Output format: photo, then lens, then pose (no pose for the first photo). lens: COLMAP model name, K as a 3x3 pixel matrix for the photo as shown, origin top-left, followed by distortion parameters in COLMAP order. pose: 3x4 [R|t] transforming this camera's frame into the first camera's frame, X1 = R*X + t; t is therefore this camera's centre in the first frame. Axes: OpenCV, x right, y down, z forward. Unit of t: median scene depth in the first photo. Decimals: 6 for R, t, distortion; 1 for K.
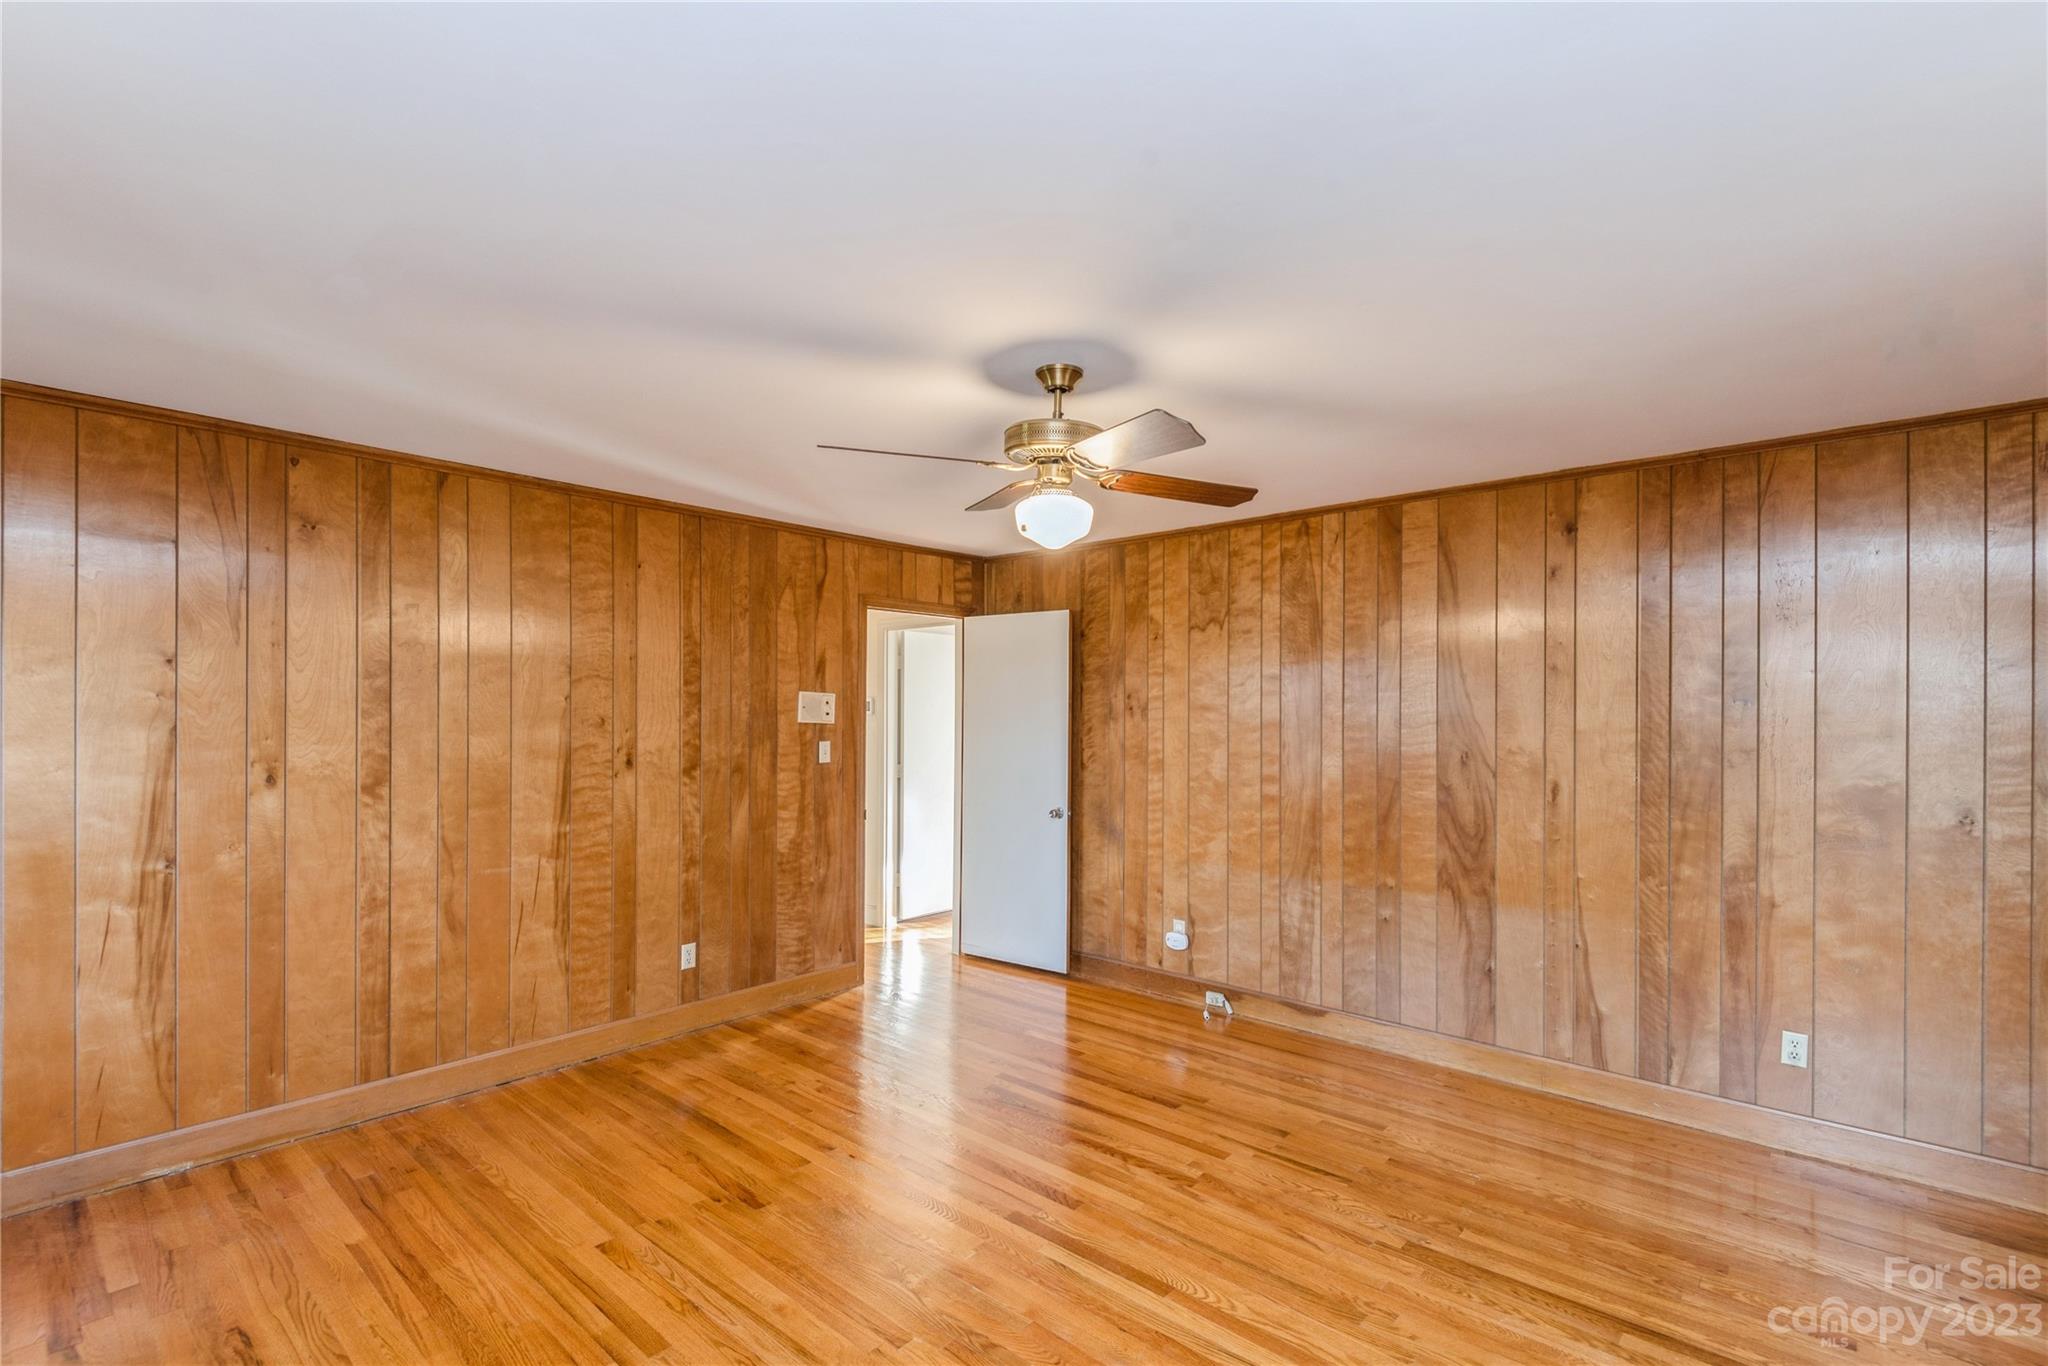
lens RADIAL K [[938.7, 0, 1020.9], [0, 938.7, 699.4], [0, 0, 1]] dist [0.009810, -0.006725]
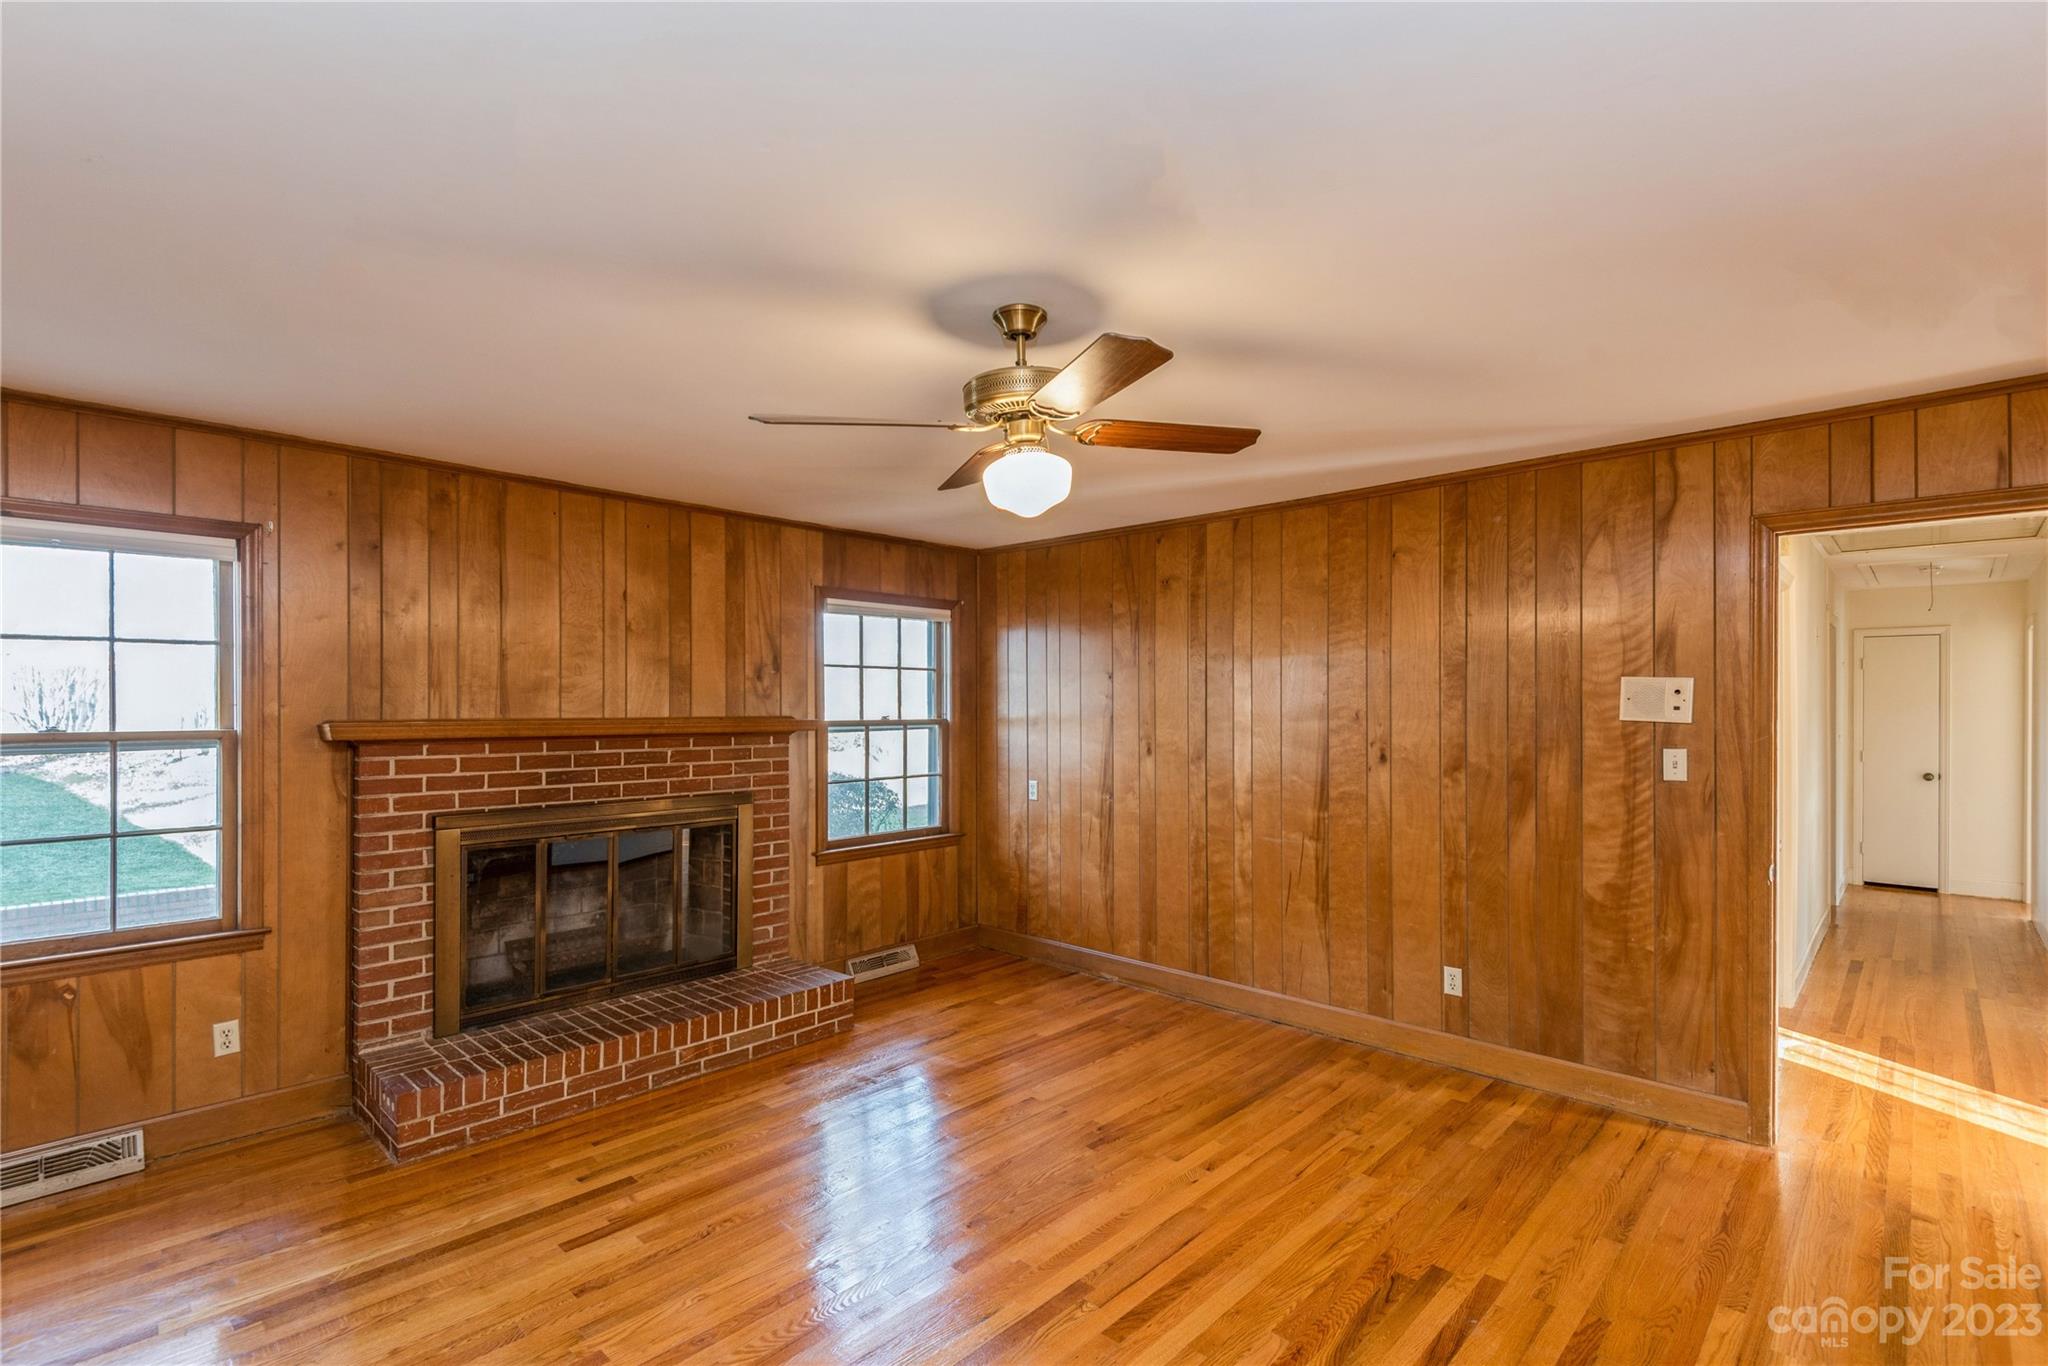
lens RADIAL K [[938.7, 0, 1043.0], [0, 938.7, 719.4], [0, 0, 1]] dist [0.009810, -0.006725]
pose [[-0.027635, 0.005934, -0.999600, 0.559564], [0.009566, 0.999938, 0.005672, 0.017945], [0.999572, -0.009406, -0.027691, 0.660277]]
